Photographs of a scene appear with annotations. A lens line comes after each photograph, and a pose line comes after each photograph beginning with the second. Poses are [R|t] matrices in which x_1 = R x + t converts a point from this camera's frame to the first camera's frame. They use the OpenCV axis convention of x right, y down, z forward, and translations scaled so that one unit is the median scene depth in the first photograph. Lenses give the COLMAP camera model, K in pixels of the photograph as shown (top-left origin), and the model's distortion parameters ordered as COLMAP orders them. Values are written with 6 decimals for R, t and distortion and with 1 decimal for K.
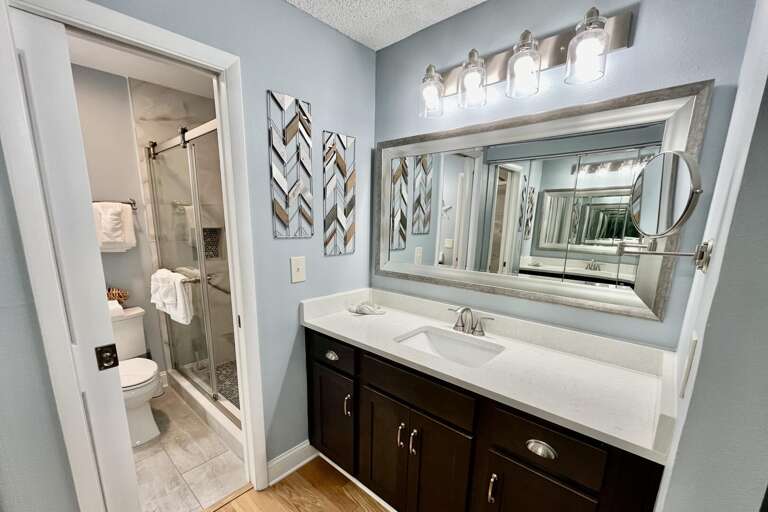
lens RADIAL K [[309.4, 0, 367.6], [0, 309.4, 283.2], [0, 0, 1]] dist [0.001220, -0.000046]
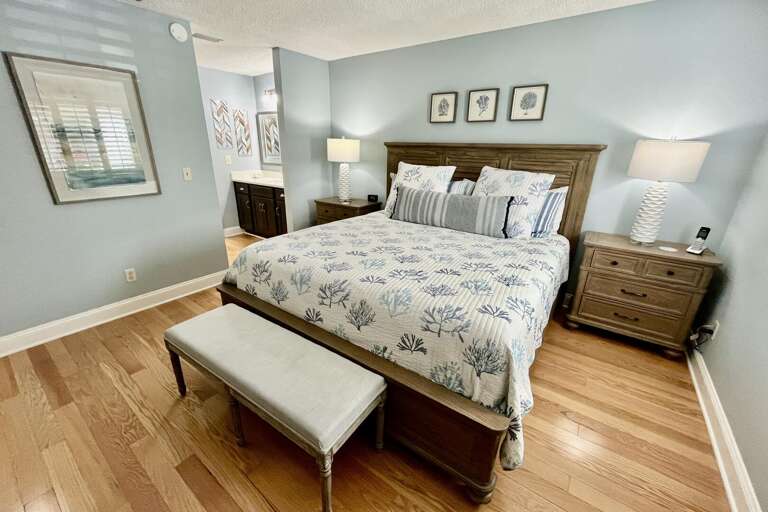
lens RADIAL K [[309.4, 0, 383.8], [0, 309.4, 253.9], [0, 0, 1]] dist [0.001220, -0.000046]
pose [[0.993056, -0.034496, 0.112472, 0.813419], [0.018631, 0.990093, 0.139173, 0.421733], [-0.116159, -0.136112, 0.983860, -2.010572]]
